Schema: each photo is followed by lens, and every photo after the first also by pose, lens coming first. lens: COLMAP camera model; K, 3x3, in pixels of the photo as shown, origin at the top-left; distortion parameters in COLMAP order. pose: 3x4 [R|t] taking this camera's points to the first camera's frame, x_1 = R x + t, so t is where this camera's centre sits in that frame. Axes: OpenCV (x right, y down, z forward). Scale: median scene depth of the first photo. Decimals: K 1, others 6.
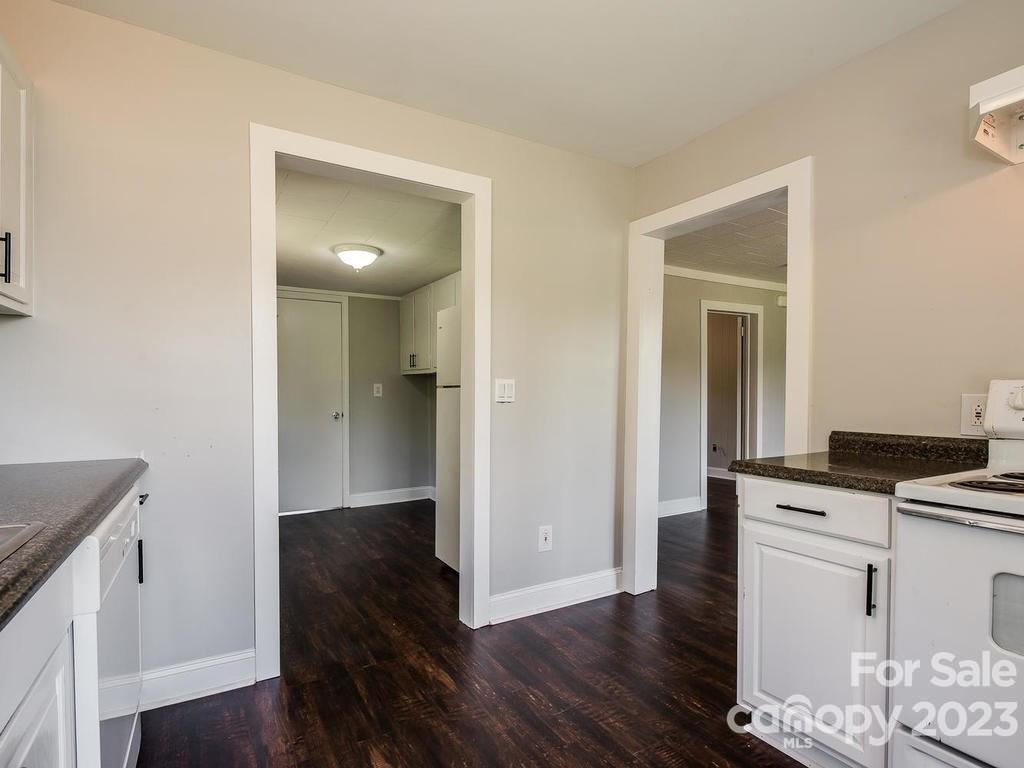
lens RADIAL K [[513.4, 0, 512.3], [0, 513.4, 393.4], [0, 0, 1]] dist [-0.001440, -0.000306]
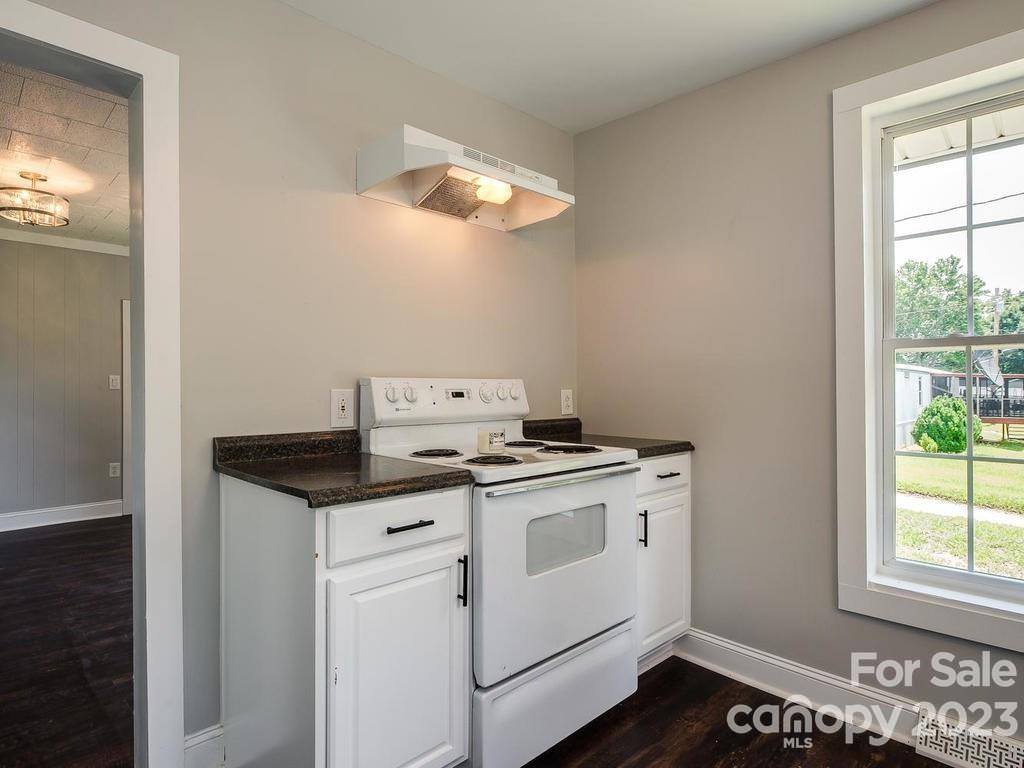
lens RADIAL K [[513.4, 0, 512.3], [0, 513.4, 393.4], [0, 0, 1]] dist [-0.001440, -0.000306]
pose [[-0.159649, -0.005500, 0.987159, -0.249533], [0.009481, 0.999930, 0.007104, 0.005730], [-0.987128, 0.010493, -0.159585, 0.835920]]
